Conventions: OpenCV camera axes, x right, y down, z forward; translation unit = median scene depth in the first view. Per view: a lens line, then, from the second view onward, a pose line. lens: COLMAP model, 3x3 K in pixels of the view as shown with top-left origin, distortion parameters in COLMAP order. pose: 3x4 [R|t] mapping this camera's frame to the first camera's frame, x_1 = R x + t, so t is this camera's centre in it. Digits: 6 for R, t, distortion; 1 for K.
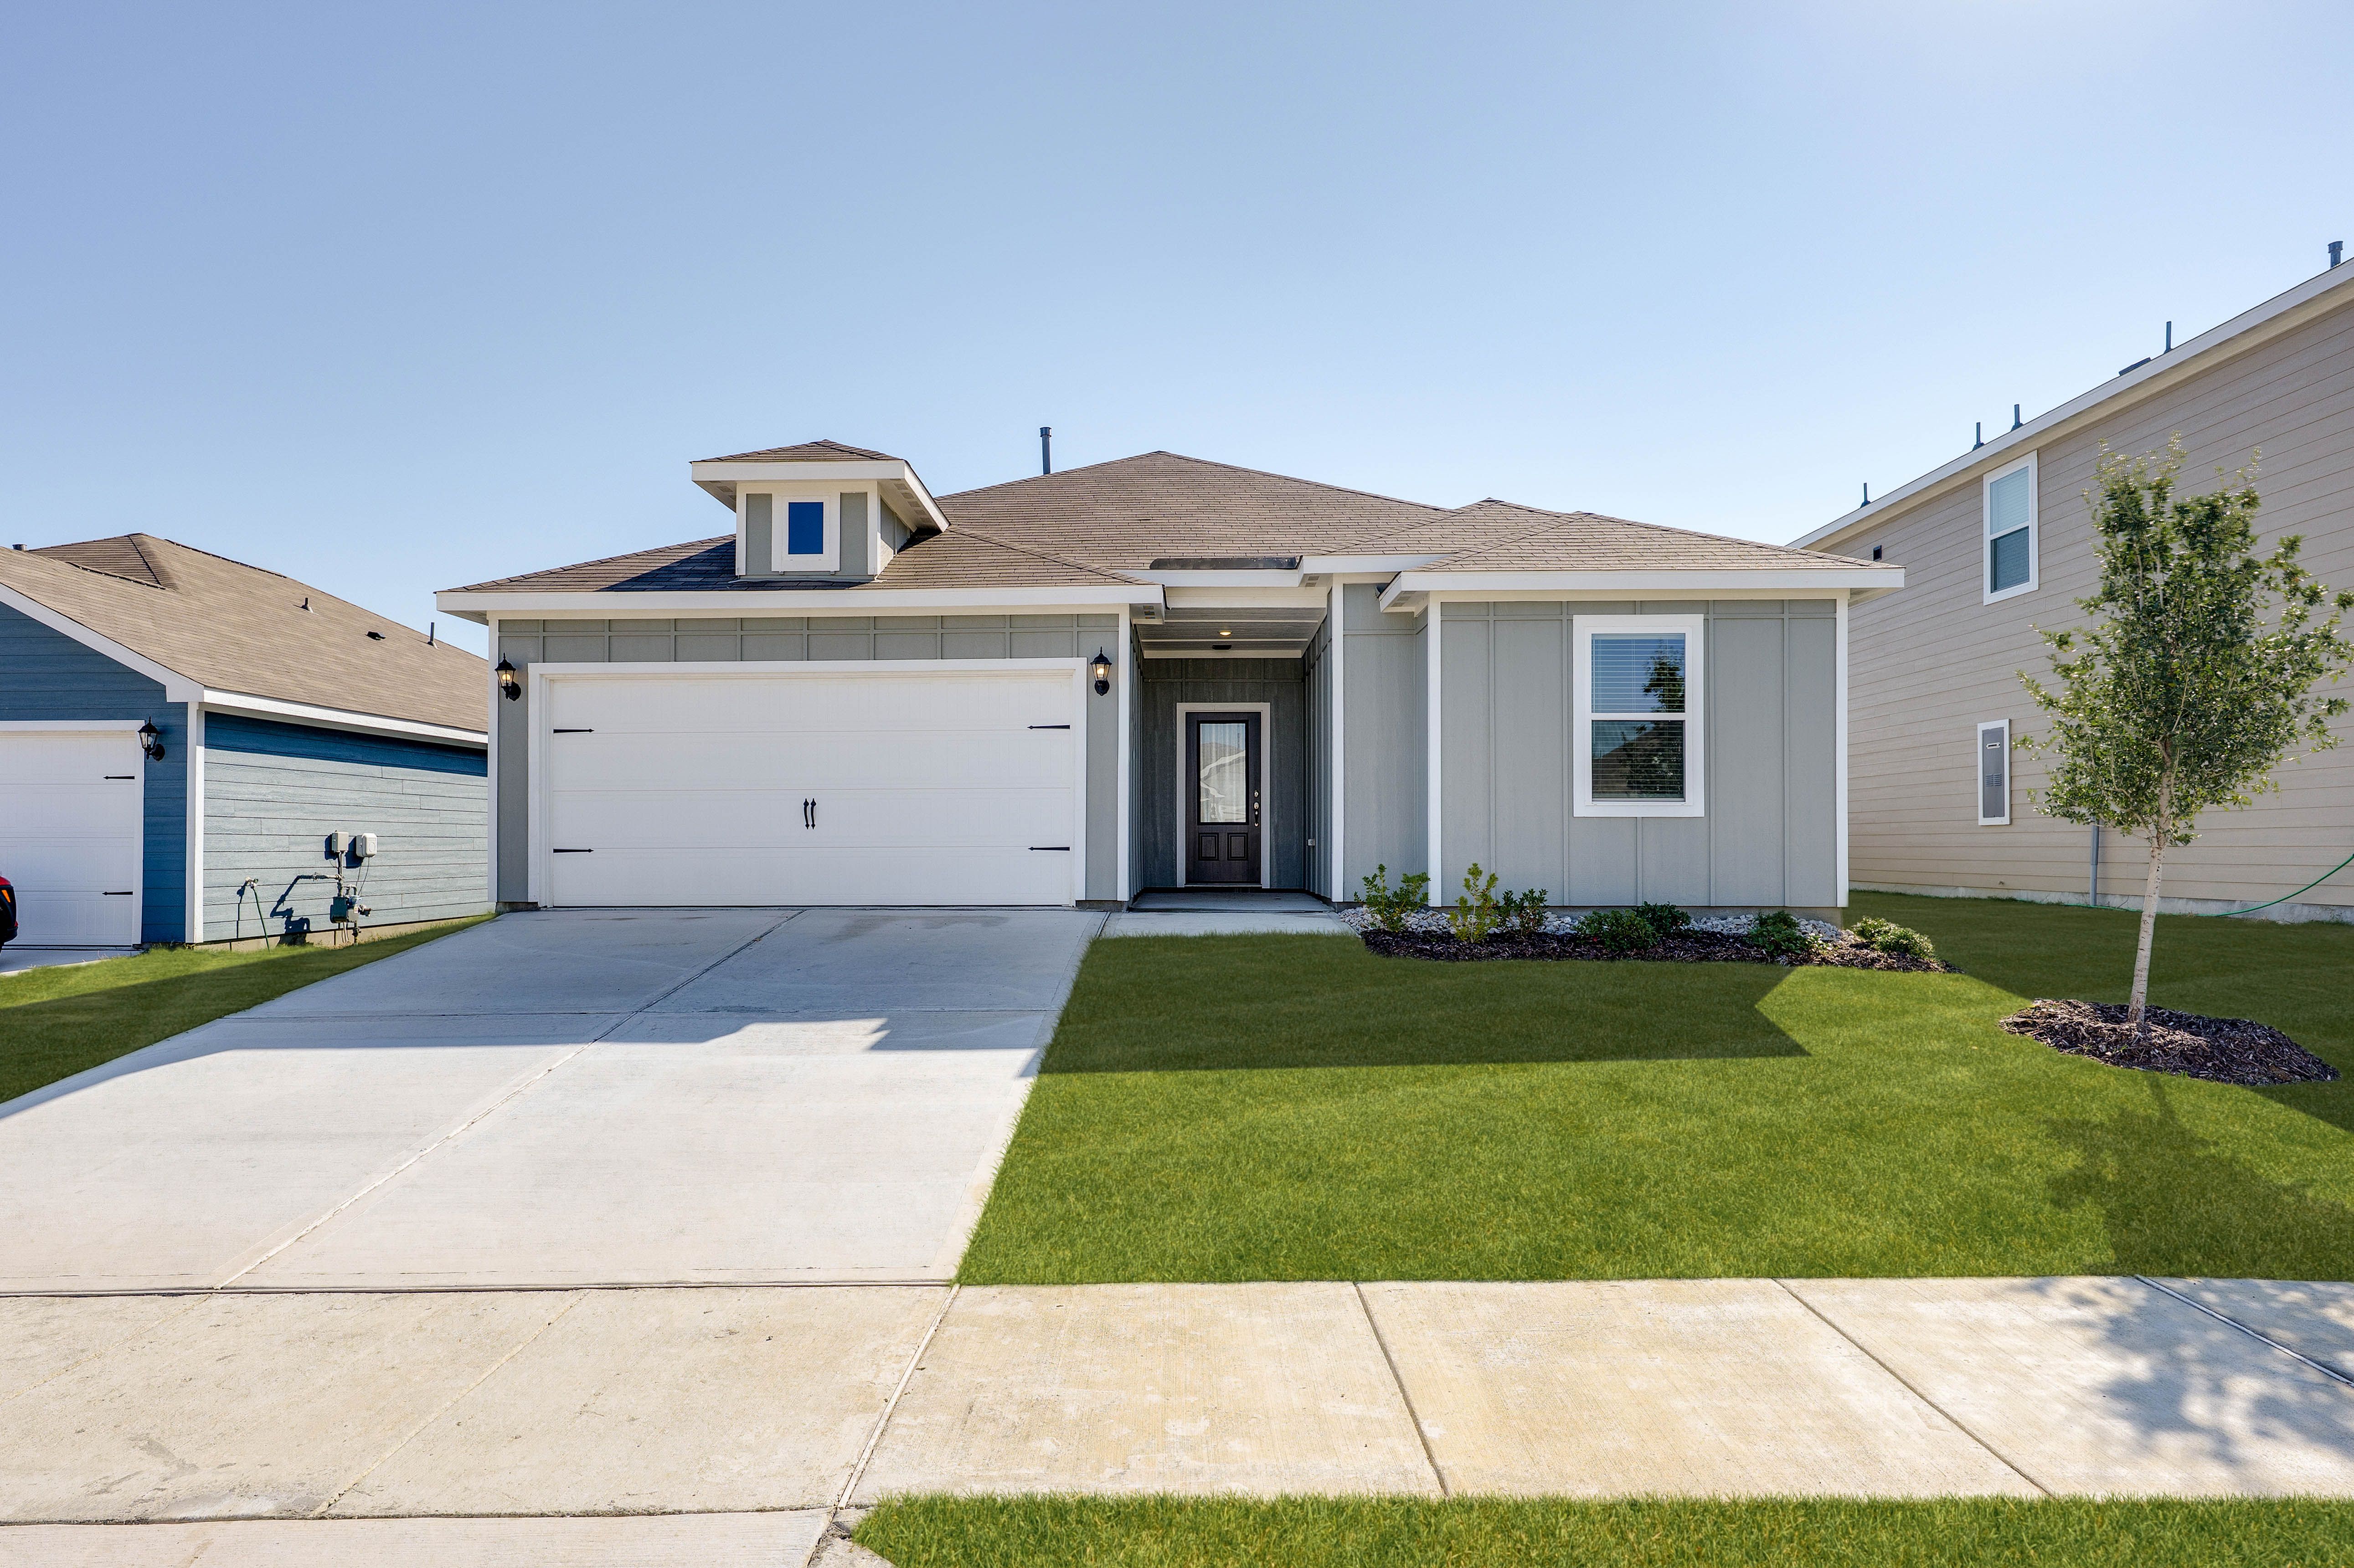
lens RADIAL K [[1318.2, 0, 1180.8], [0, 1318.2, 843.7], [0, 0, 1]] dist [-0.002461, -0.000777]
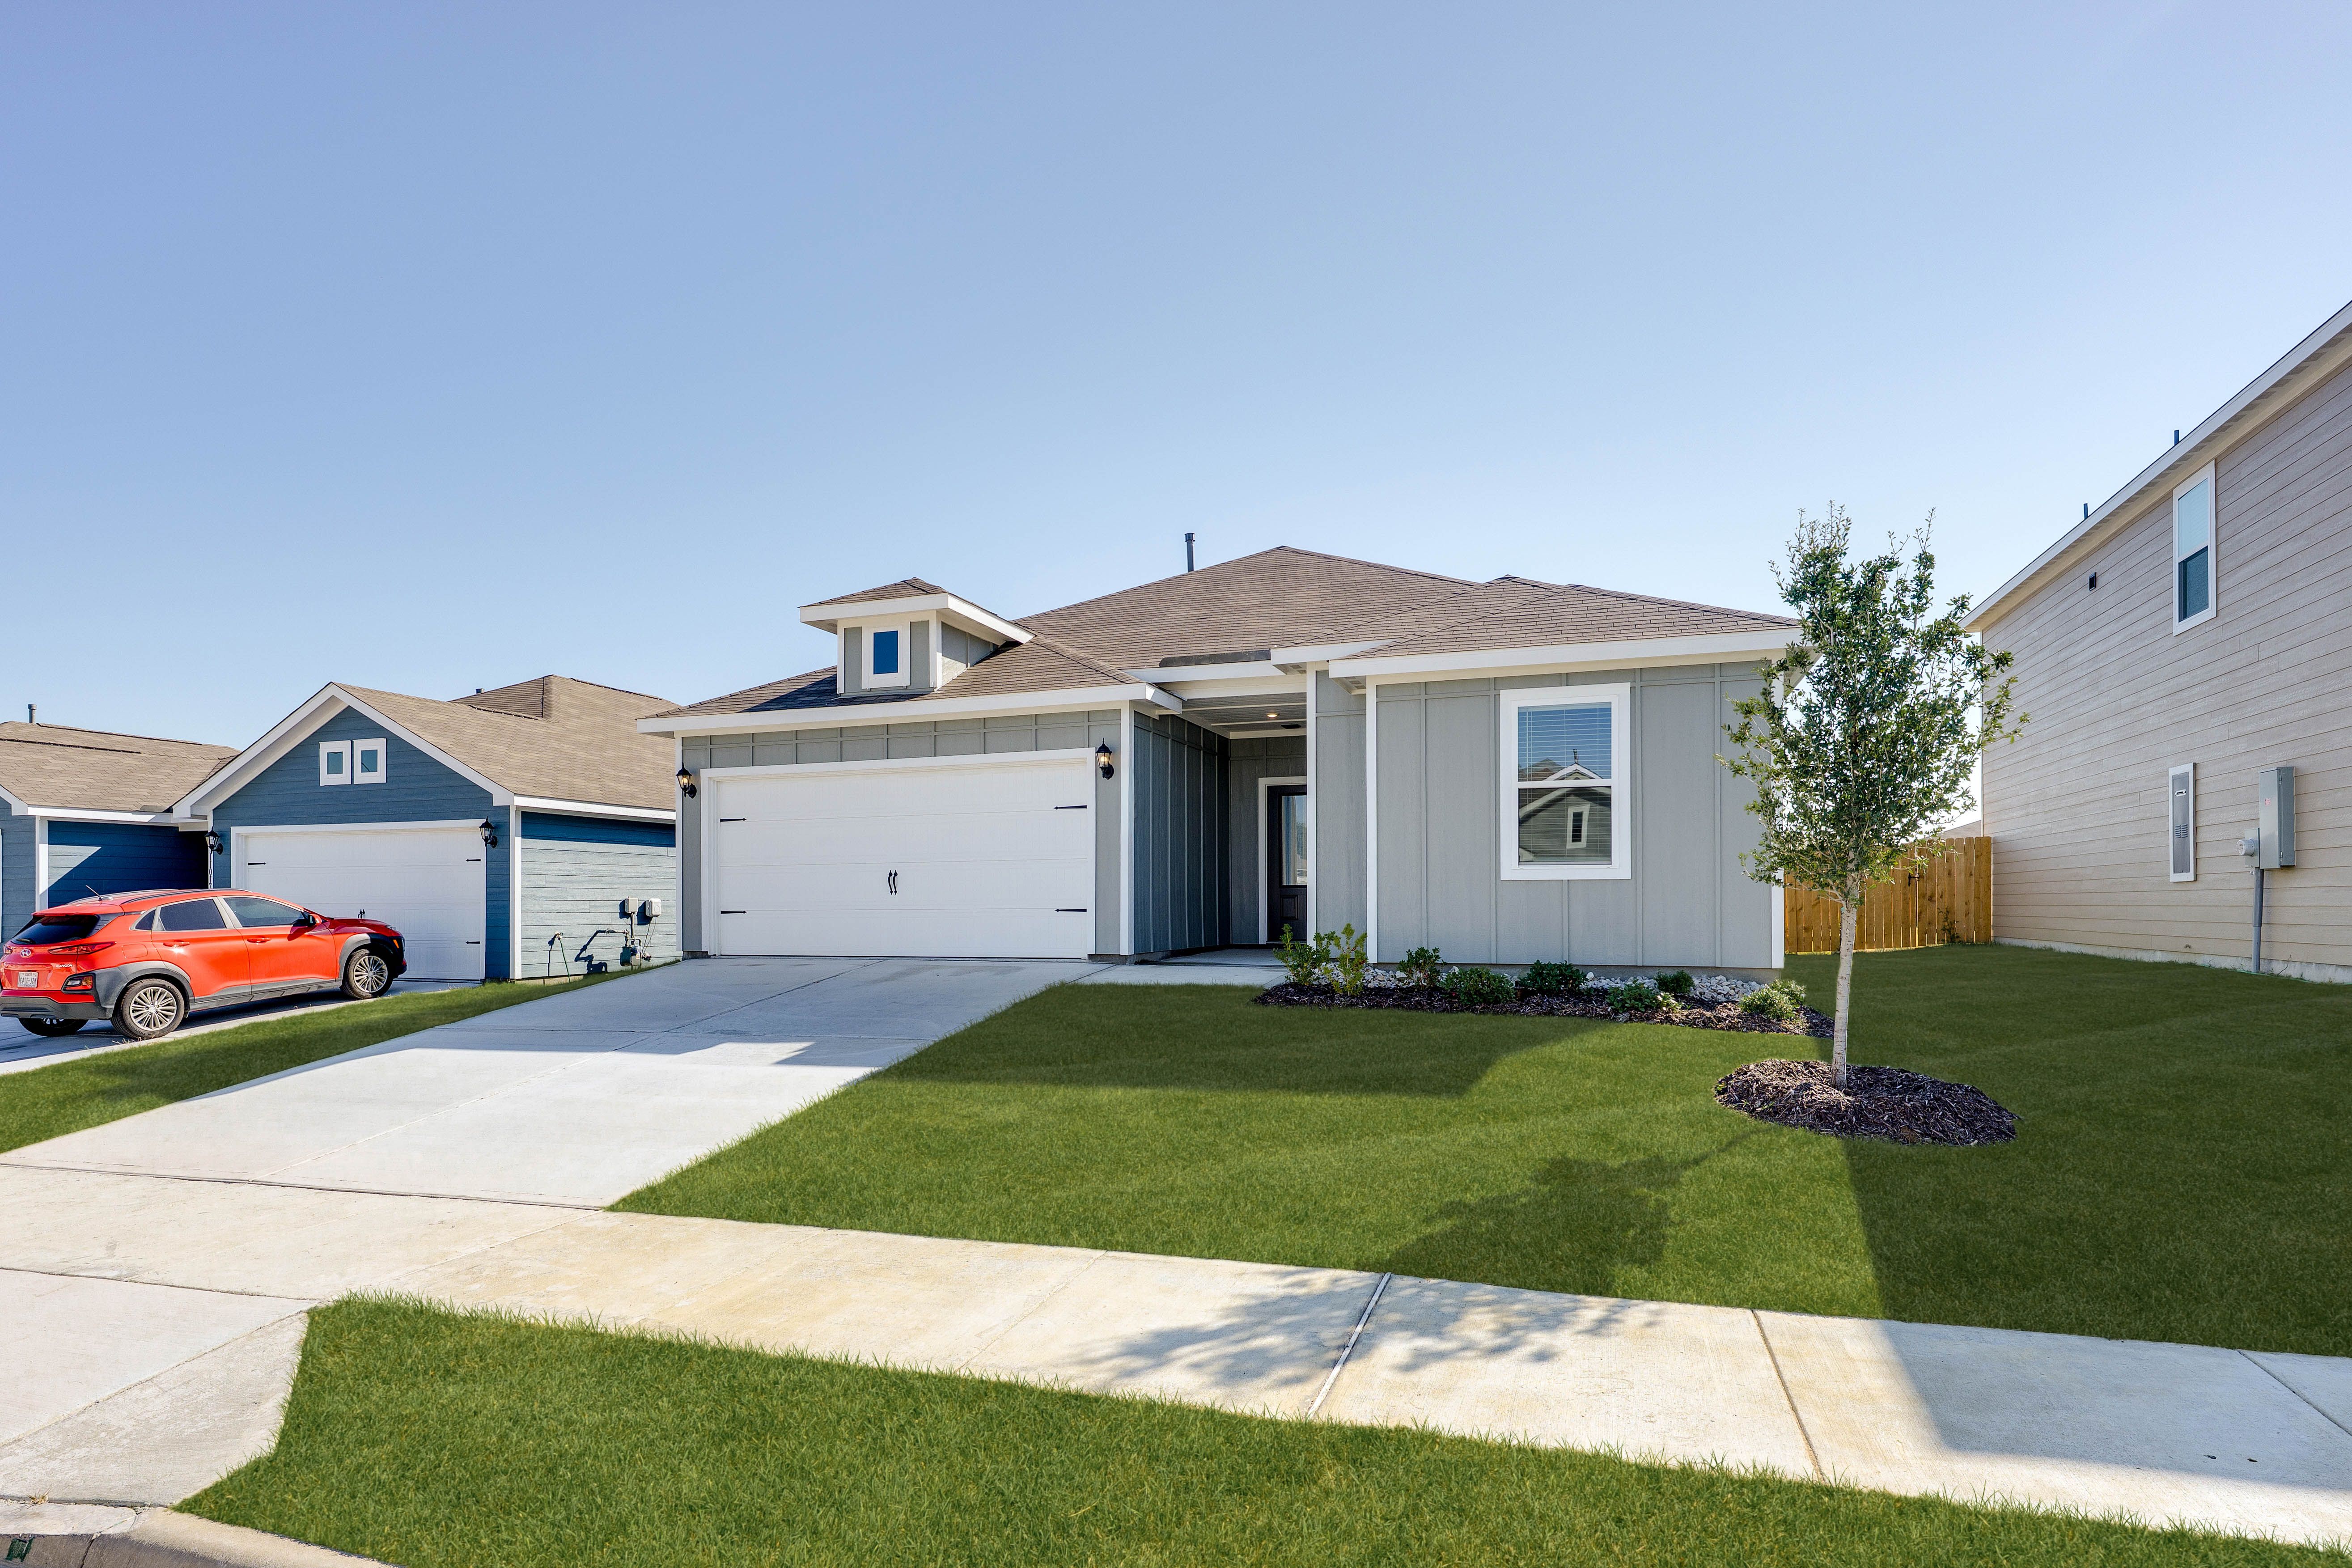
lens RADIAL K [[1287.5, 0, 1177.8], [0, 1287.5, 902.6], [0, 0, 1]] dist [-0.003699, -0.000446]
pose [[0.948038, -0.002993, -0.318142, 0.359083], [0.002943, 0.999995, -0.000637, -0.002262], [0.318142, -0.000333, 0.948043, -0.062454]]
